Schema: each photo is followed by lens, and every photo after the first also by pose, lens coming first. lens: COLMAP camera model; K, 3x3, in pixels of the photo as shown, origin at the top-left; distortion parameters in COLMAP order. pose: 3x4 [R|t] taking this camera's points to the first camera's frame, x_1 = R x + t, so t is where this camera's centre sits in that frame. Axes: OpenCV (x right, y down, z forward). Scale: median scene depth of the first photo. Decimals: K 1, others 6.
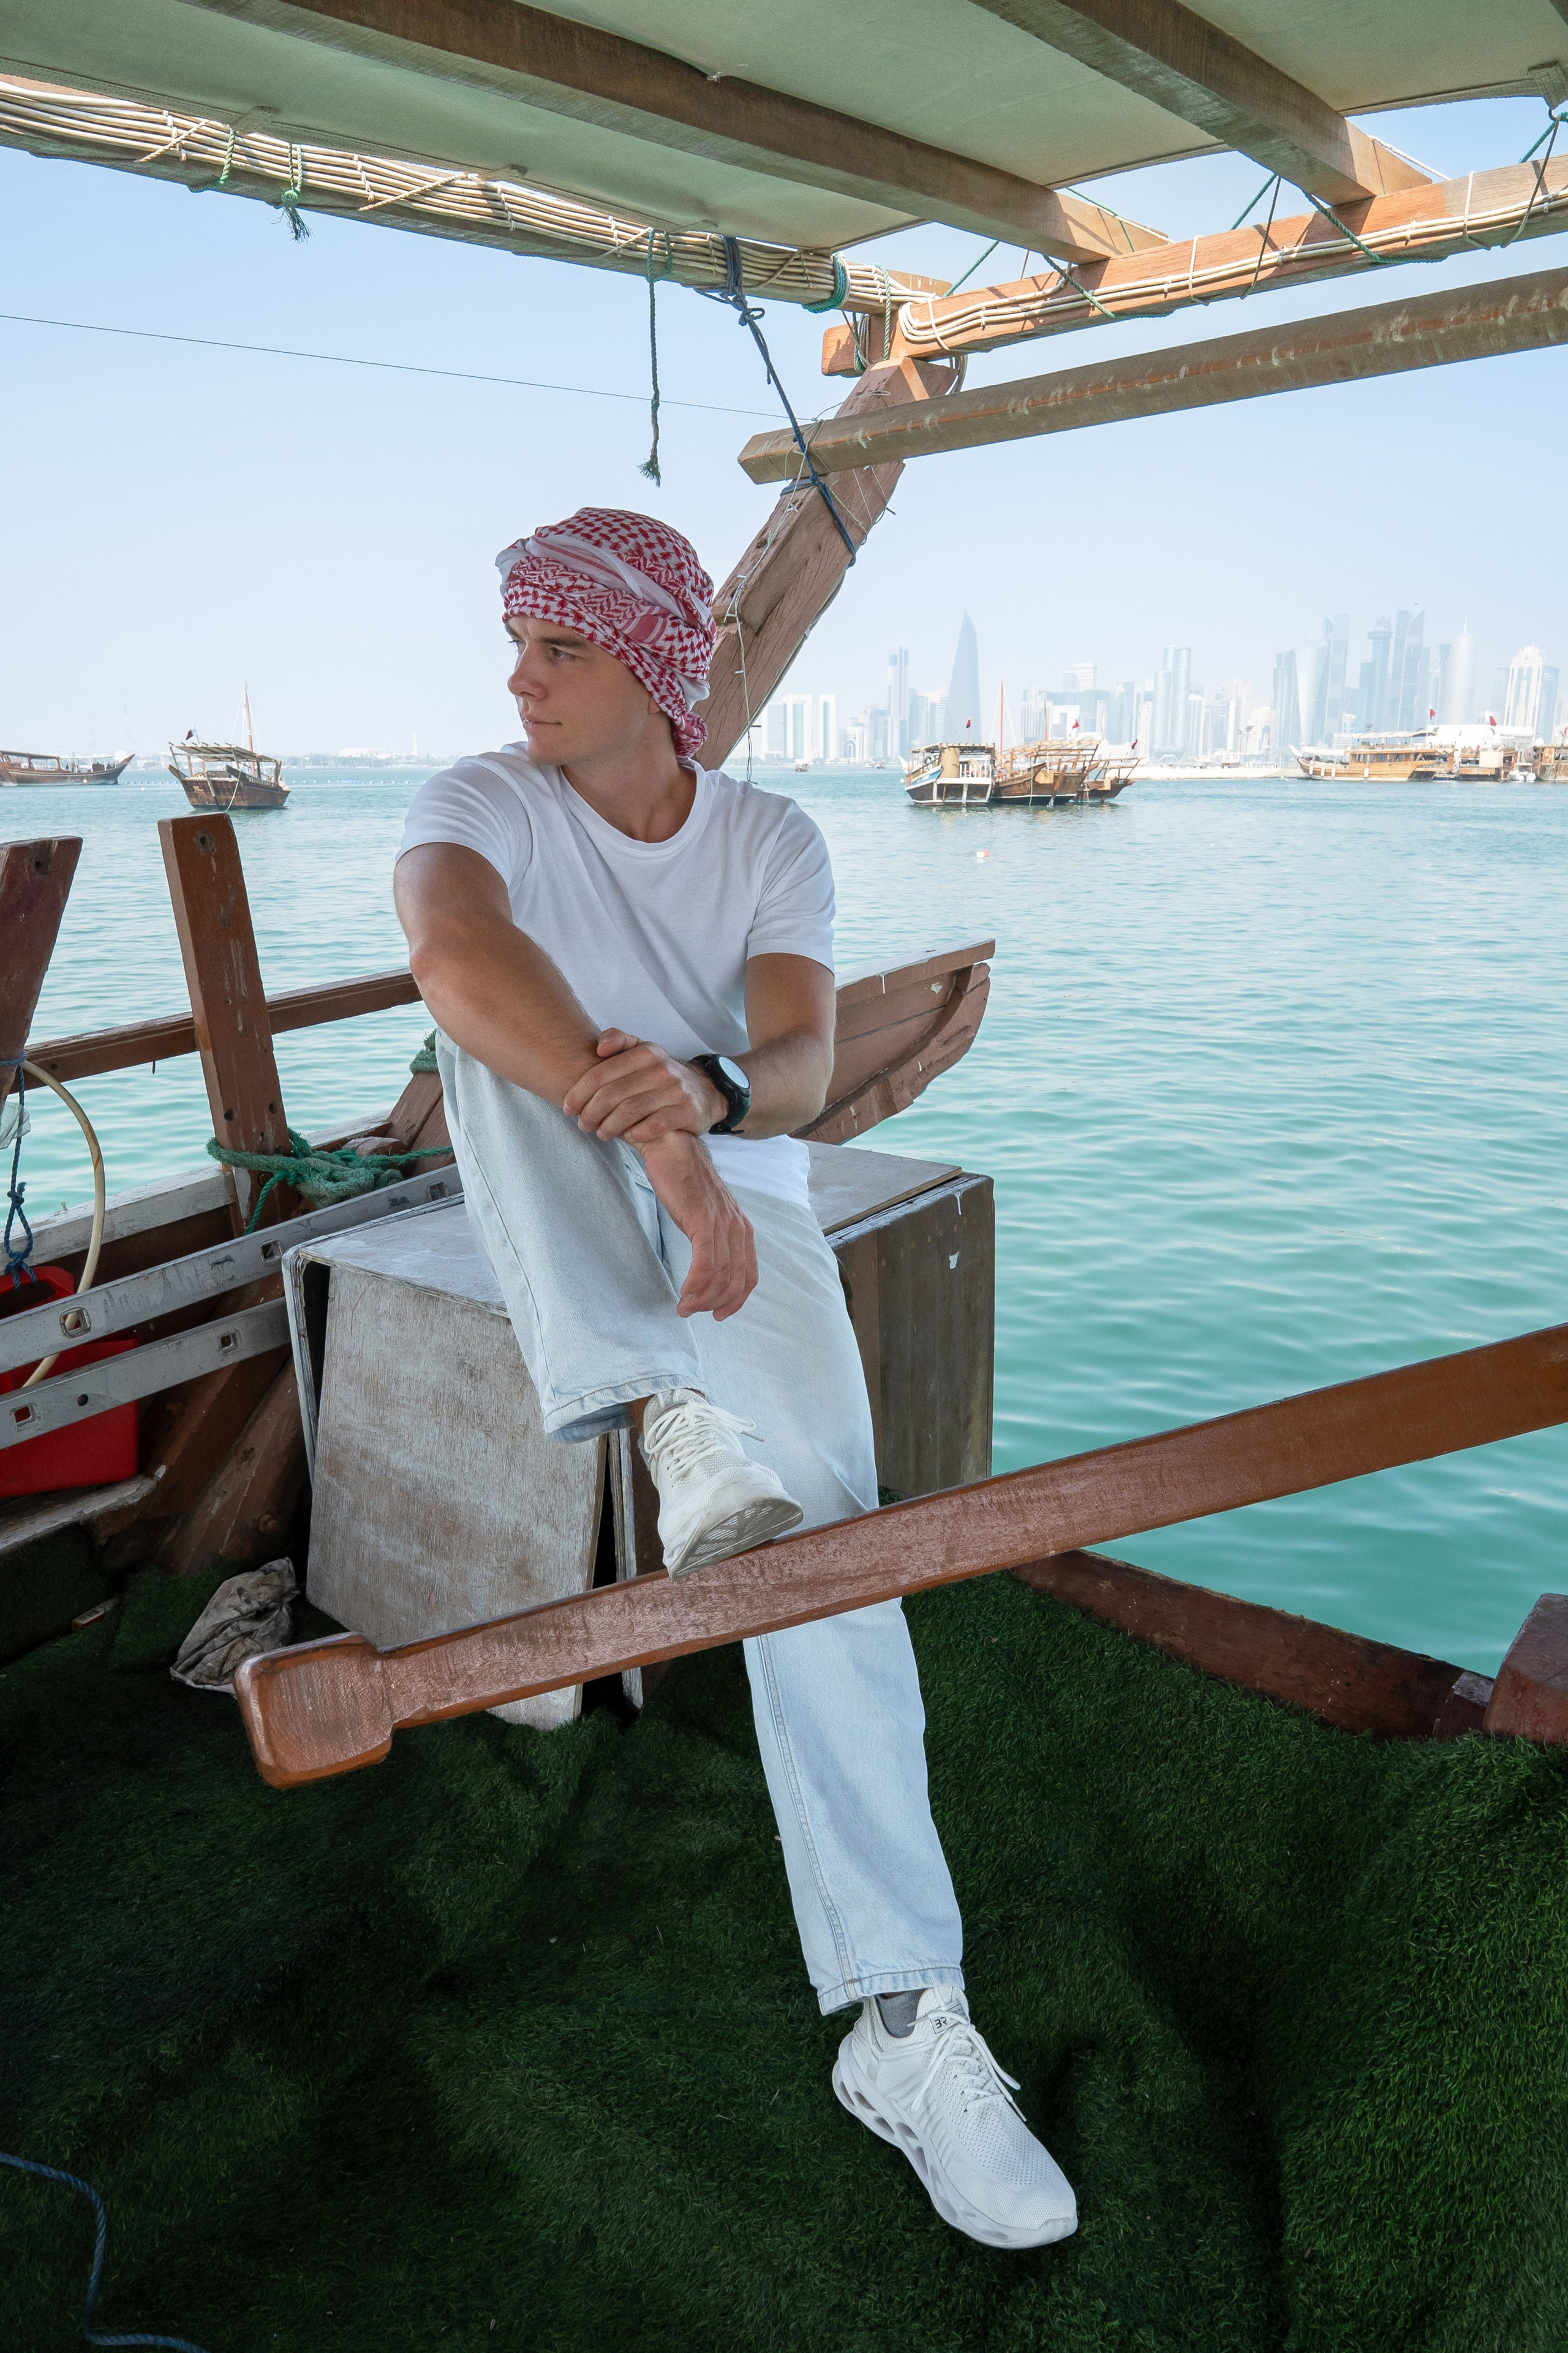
lens RADIAL K [[1542.2, 0, 787.4], [0, 1542.2, 1168.2], [0, 0, 1]] dist [-0.000671, 0.084978]
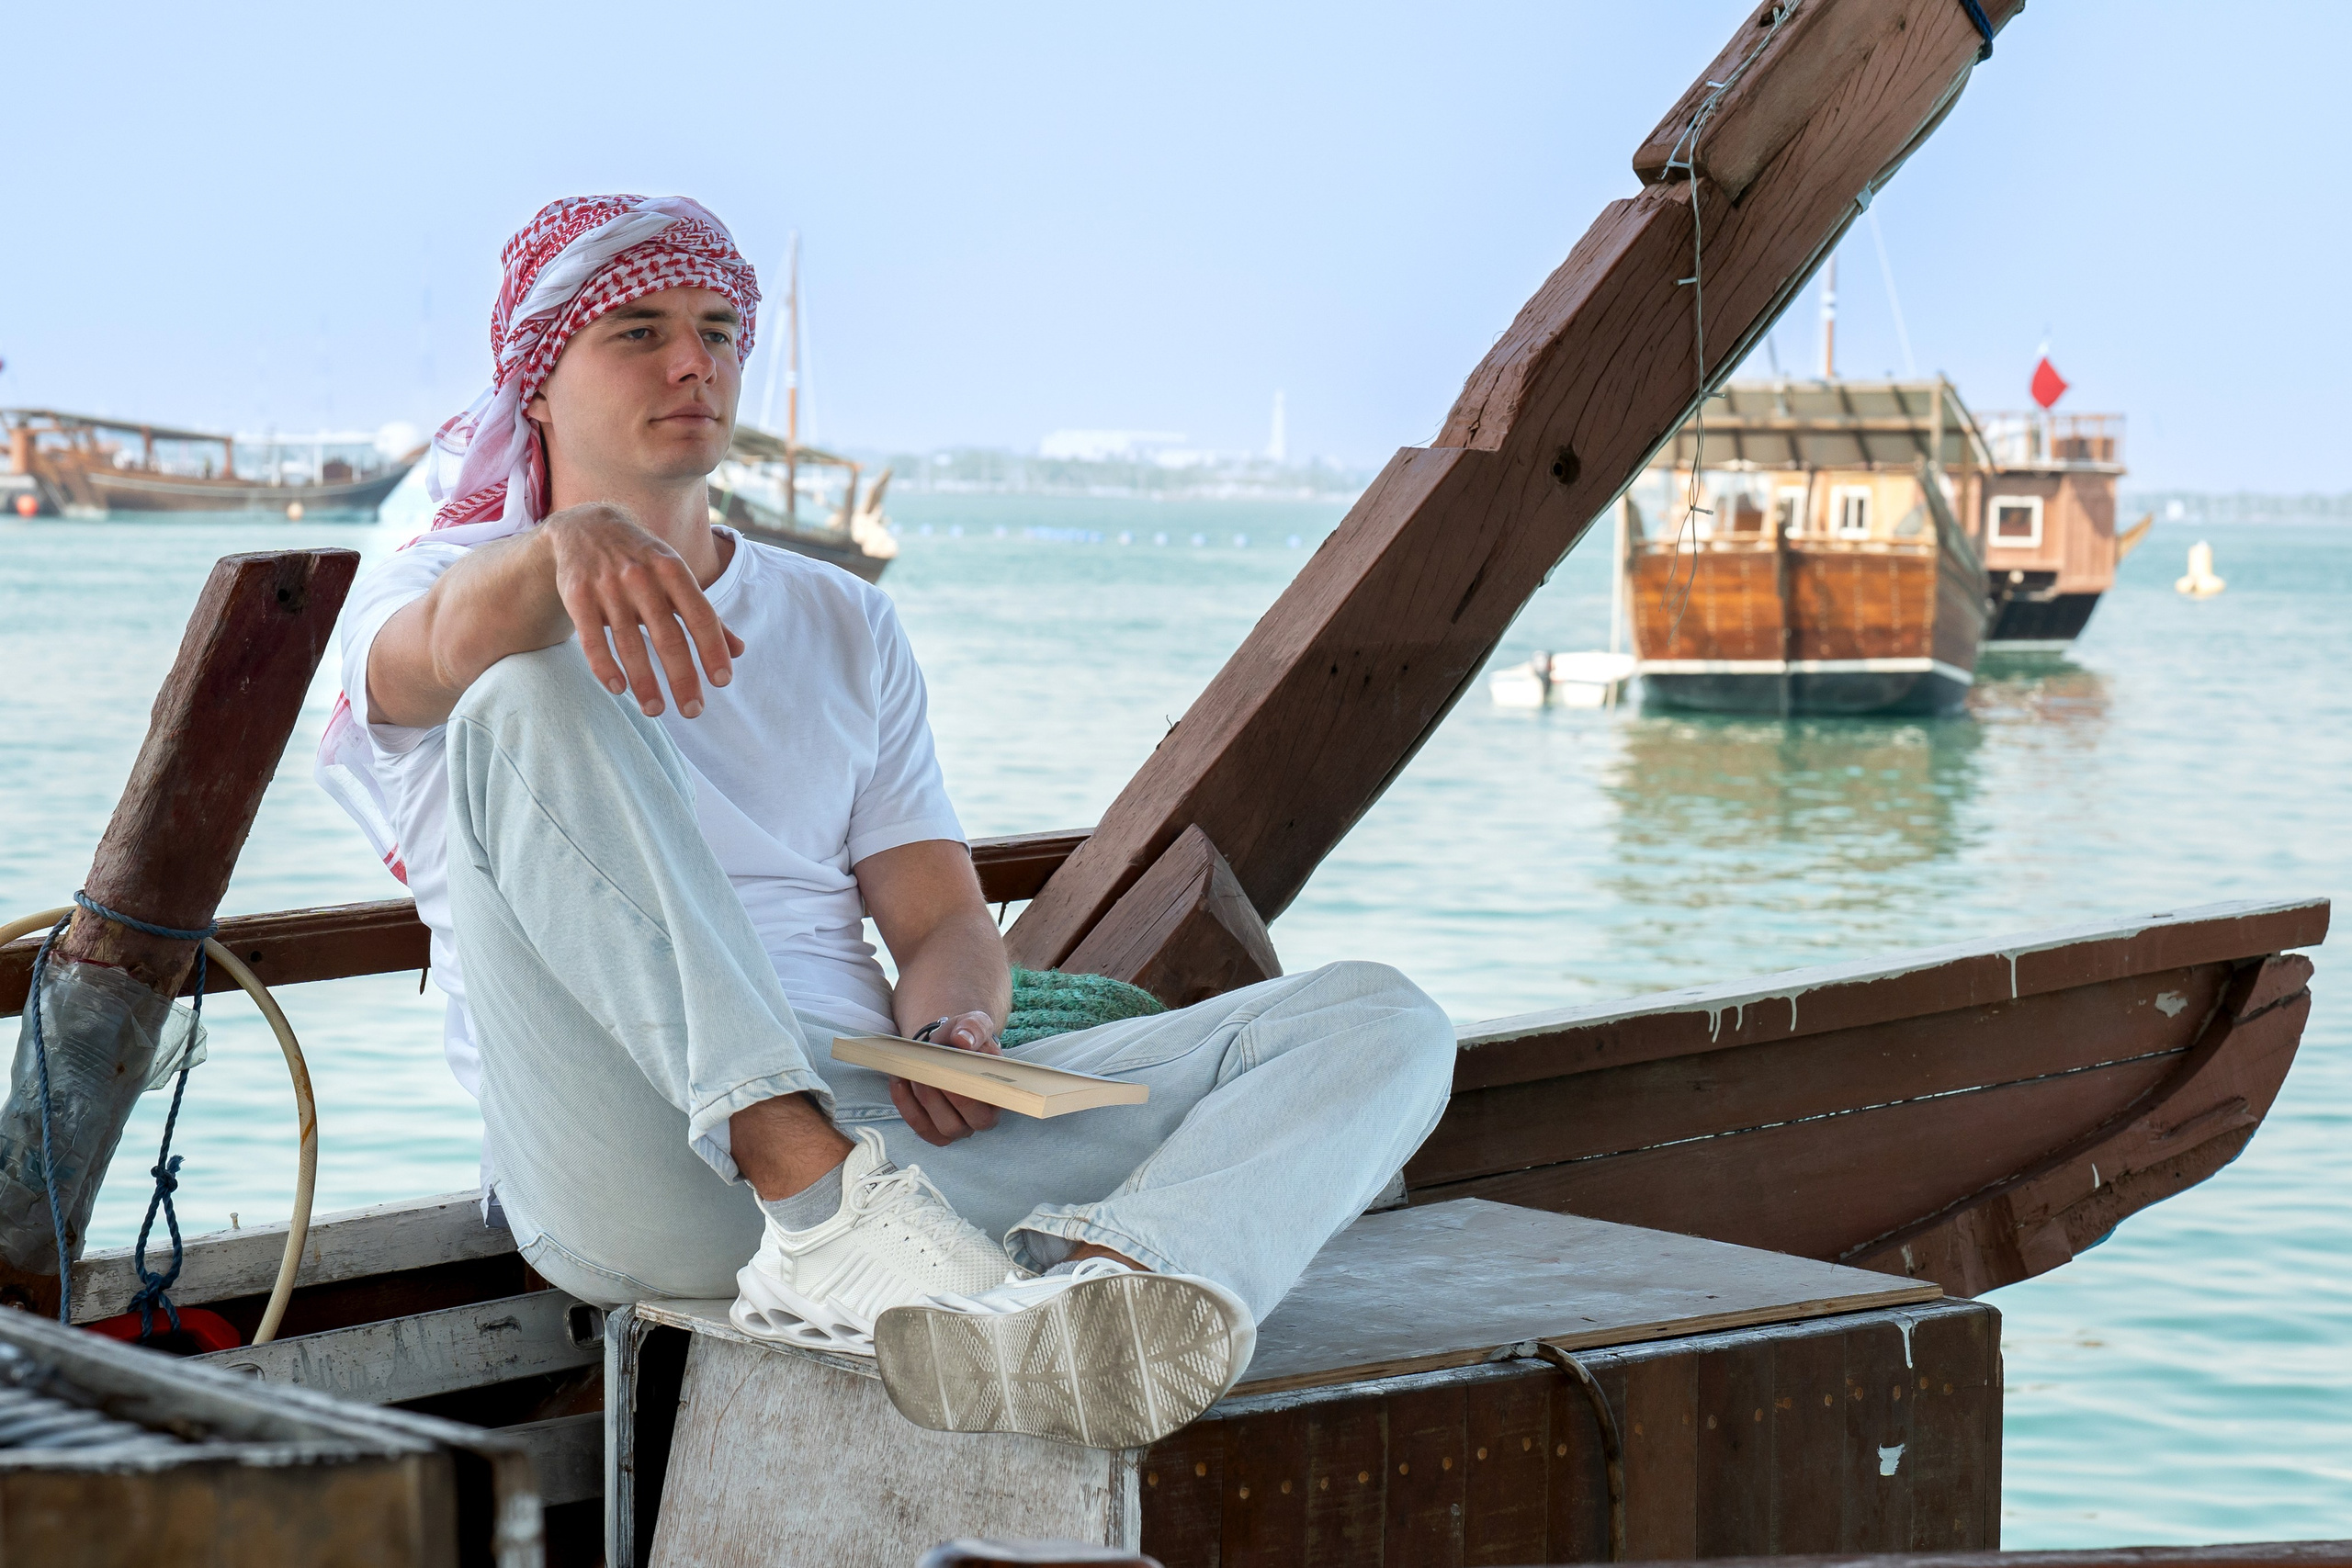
lens RADIAL K [[5405.2, 0, 1176.0], [0, 5405.2, 784.0], [0, 0, 1]] dist [0.007987, 2.495300]
pose [[0.967679, 0.047570, -0.247659, 0.233270], [-0.097108, 0.976609, -0.191844, 0.158599], [0.232740, 0.209693, 0.949663, -0.565862]]
